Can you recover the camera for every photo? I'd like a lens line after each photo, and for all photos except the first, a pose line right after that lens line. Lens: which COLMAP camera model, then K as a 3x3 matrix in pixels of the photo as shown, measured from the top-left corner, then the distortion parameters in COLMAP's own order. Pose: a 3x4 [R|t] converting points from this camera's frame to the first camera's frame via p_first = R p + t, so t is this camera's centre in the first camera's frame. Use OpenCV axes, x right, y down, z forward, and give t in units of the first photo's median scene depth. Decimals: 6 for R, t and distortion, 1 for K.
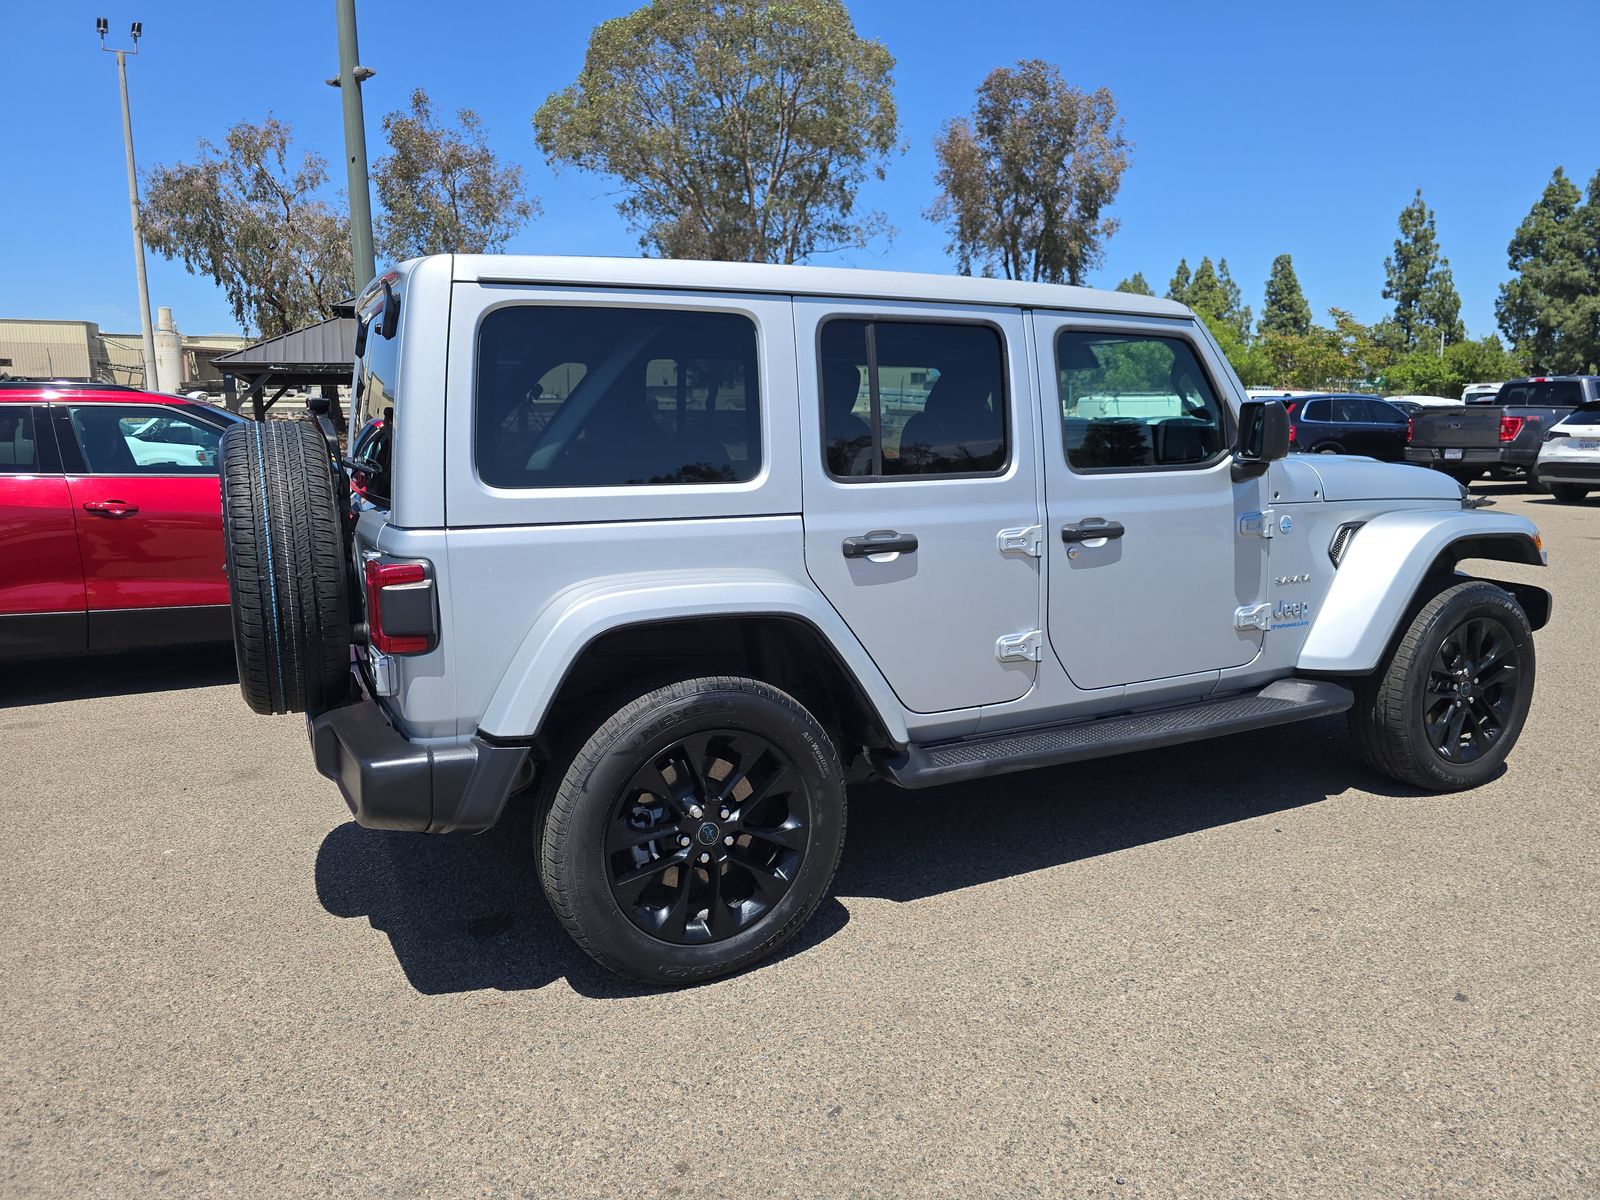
lens RADIAL K [[1081.9, 0, 806.7], [0, 1081.9, 597.0], [0, 0, 1]] dist [0.040171, -0.039722]
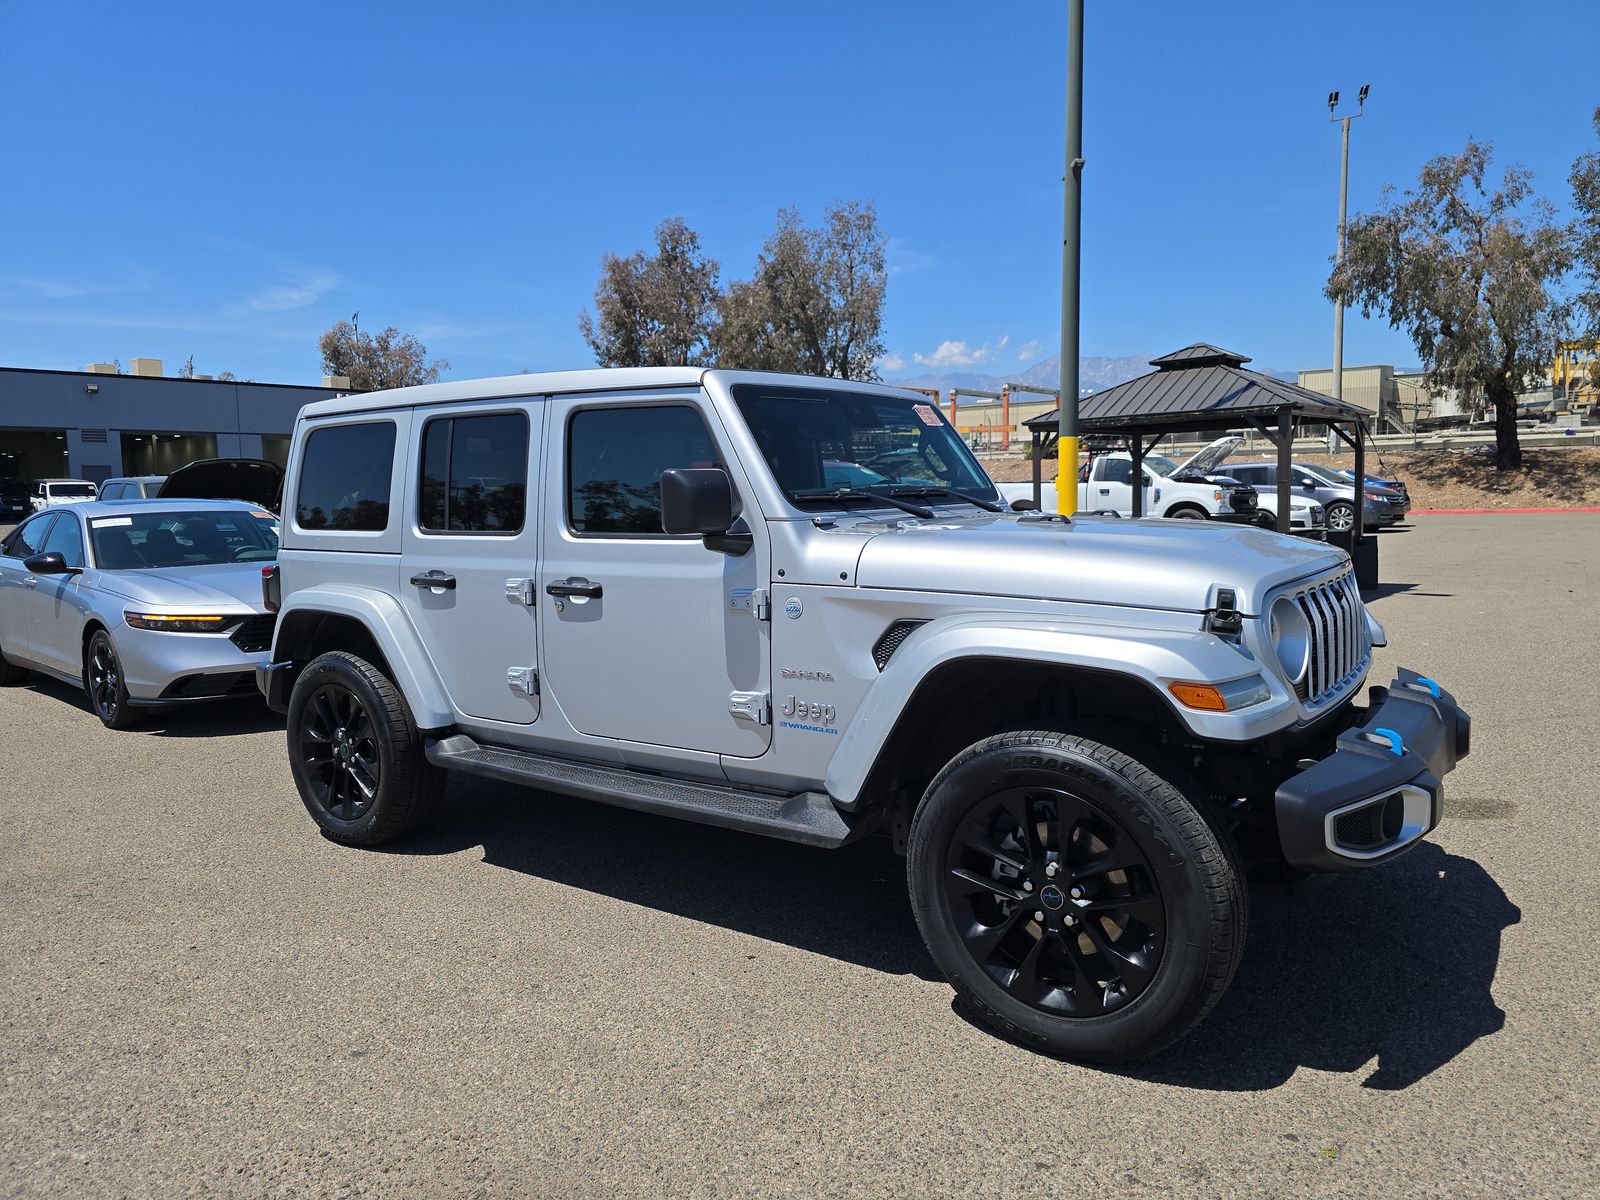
lens RADIAL K [[1082.5, 0, 806.5], [0, 1082.5, 597.1], [0, 0, 1]] dist [0.029472, -0.005069]
pose [[0.467472, 0.091222, -0.879289, 0.125103], [-0.118013, 0.992198, 0.040194, -0.011569], [0.876095, 0.084978, 0.474590, 0.063566]]
